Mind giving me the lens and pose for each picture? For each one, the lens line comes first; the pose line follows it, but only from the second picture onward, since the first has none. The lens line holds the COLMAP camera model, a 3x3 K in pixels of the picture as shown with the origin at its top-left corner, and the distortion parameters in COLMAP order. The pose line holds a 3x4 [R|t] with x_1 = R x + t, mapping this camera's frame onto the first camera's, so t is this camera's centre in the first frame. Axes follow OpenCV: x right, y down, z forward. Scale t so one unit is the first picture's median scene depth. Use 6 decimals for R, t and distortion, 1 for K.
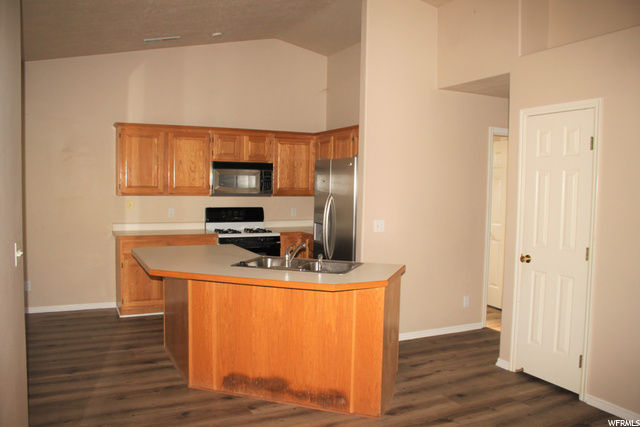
lens RADIAL K [[549.6, 0, 321.1], [0, 549.6, 213.3], [0, 0, 1]] dist [-0.102910, 0.015778]
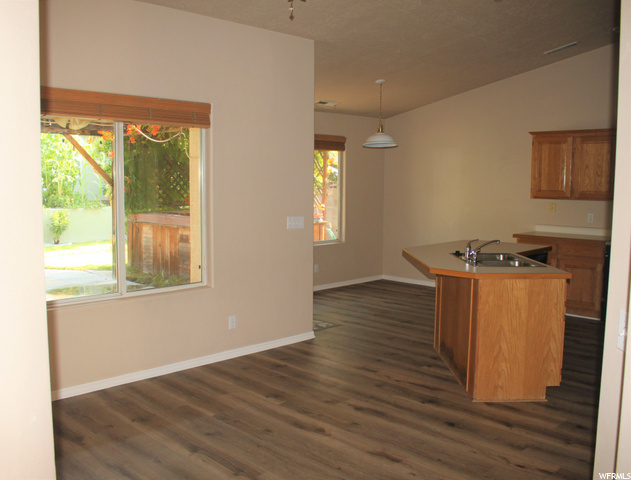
lens RADIAL K [[622.4, 0, 314.9], [0, 622.4, 240.7], [0, 0, 1]] dist [0.009366, 0.000000]
pose [[0.340216, 0.079358, -0.936993, 0.925523], [-0.068480, 0.995878, 0.059480, 0.009532], [0.937850, 0.043929, 0.344248, 0.221863]]
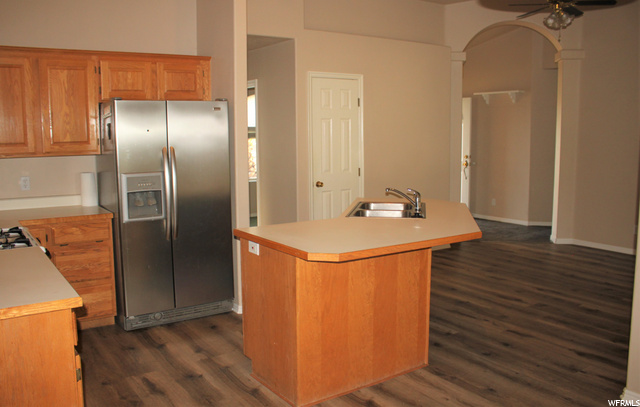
lens RADIAL K [[567.7, 0, 320.7], [0, 567.7, 202.0], [0, 0, 1]] dist [-0.124098, -0.005416]
pose [[-0.162089, -0.127163, 0.978548, -0.989305], [0.075235, 0.987183, 0.140747, -0.069693], [-0.983904, 0.096435, -0.150444, 1.194554]]
